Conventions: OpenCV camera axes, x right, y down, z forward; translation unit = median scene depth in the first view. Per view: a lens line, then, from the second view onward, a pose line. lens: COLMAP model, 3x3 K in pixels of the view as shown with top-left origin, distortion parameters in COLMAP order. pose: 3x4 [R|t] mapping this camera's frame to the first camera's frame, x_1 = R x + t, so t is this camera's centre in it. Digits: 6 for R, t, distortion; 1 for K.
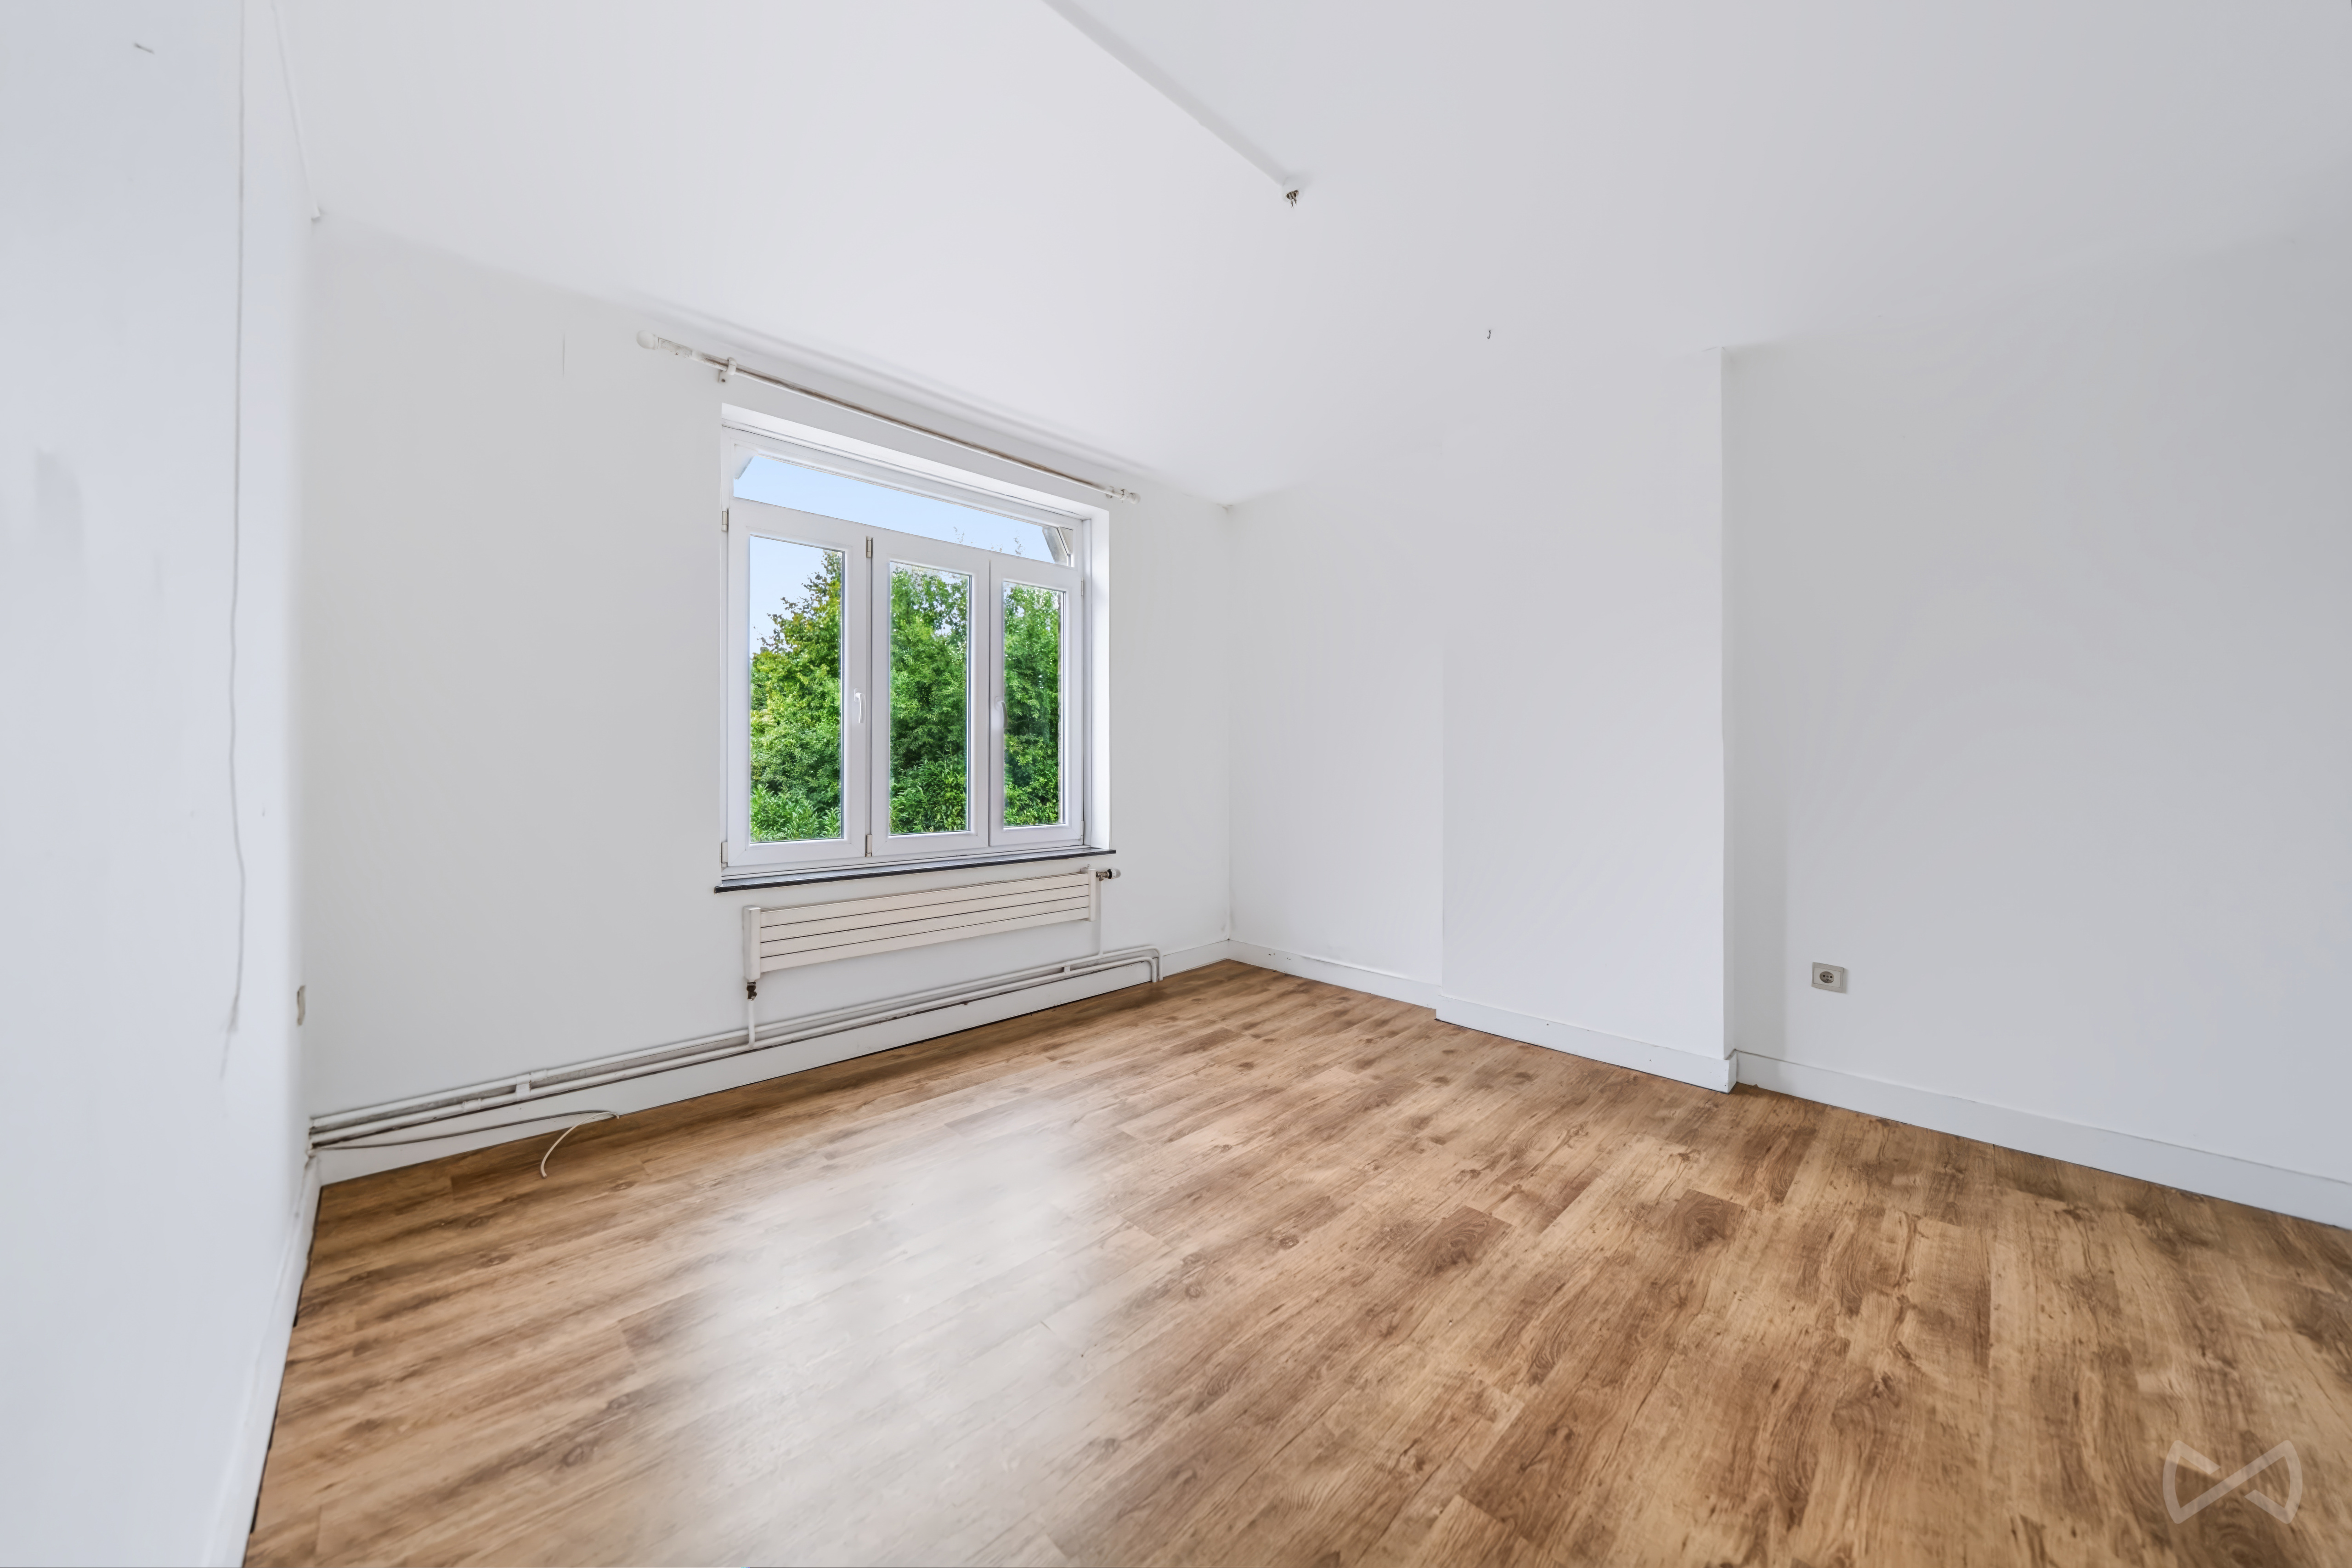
lens RADIAL K [[813.6, 0, 1171.1], [0, 813.6, 771.0], [0, 0, 1]] dist [-0.011723, -0.000105]
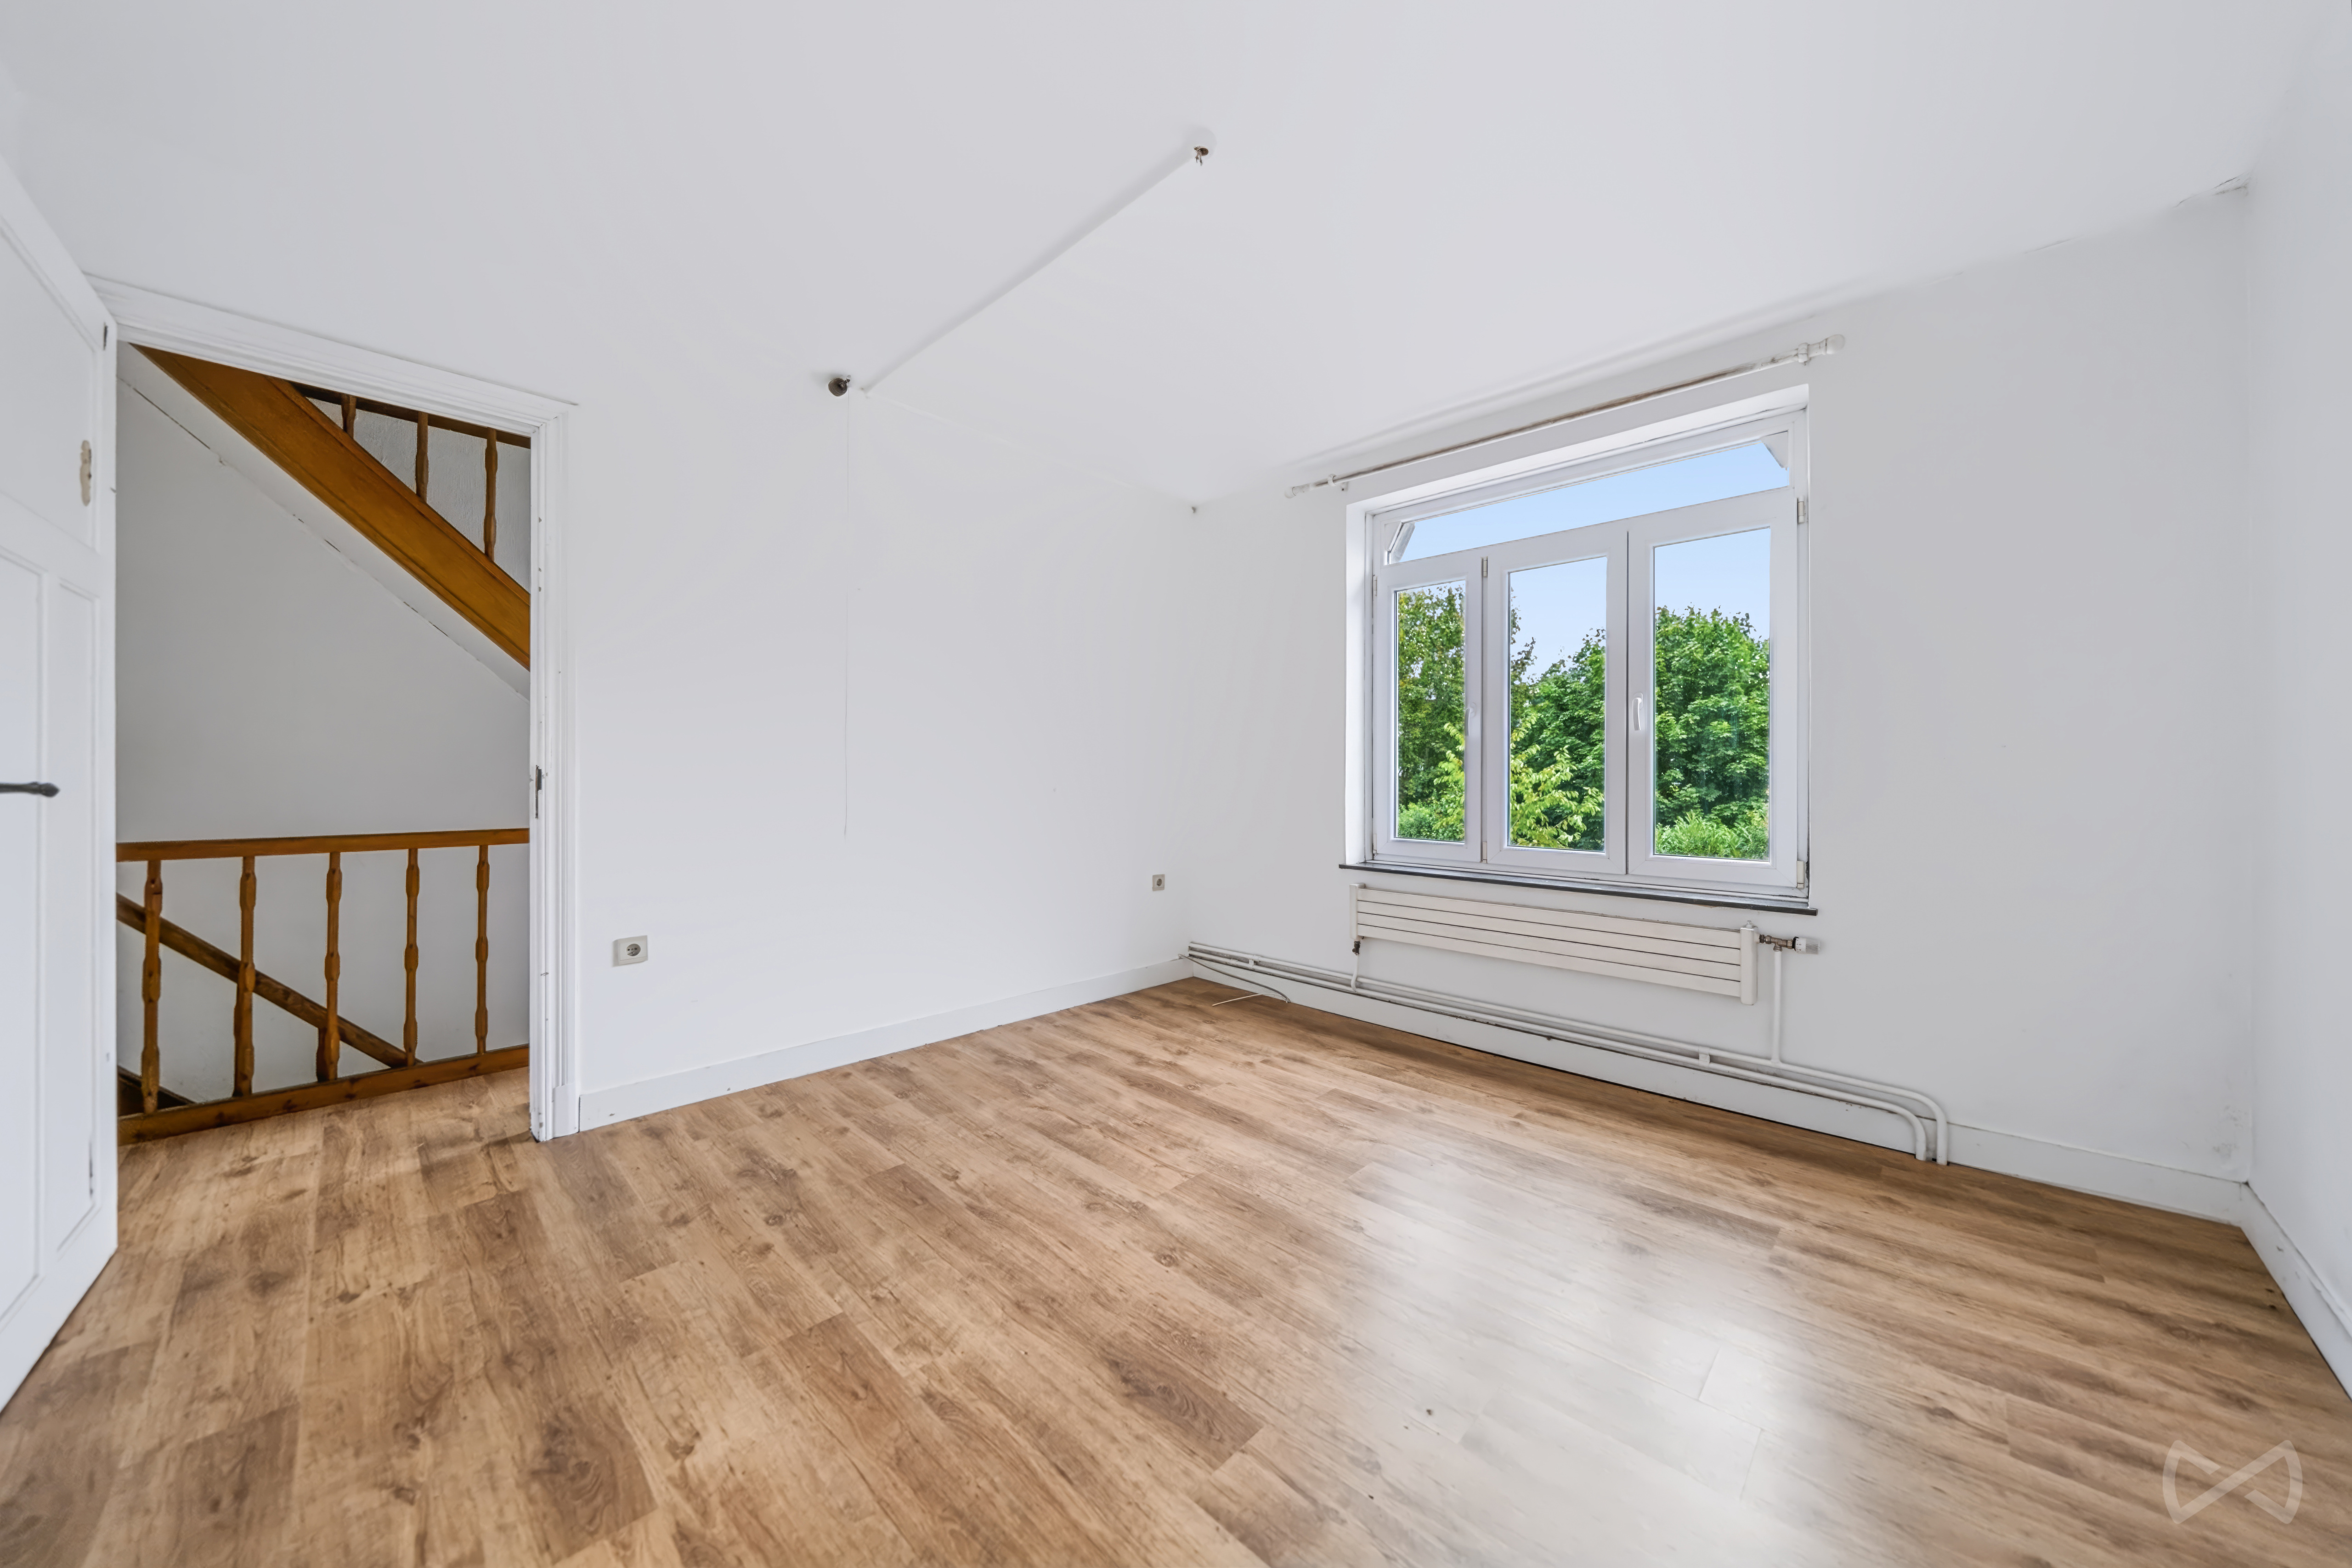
lens RADIAL K [[813.6, 0, 1191.9], [0, 813.6, 775.5], [0, 0, 1]] dist [-0.011723, -0.000105]
pose [[0.033723, -0.000033, -0.999431, 0.829661], [-0.020572, 0.999788, -0.000728, 0.002459], [0.999219, 0.020585, 0.033715, 0.735273]]
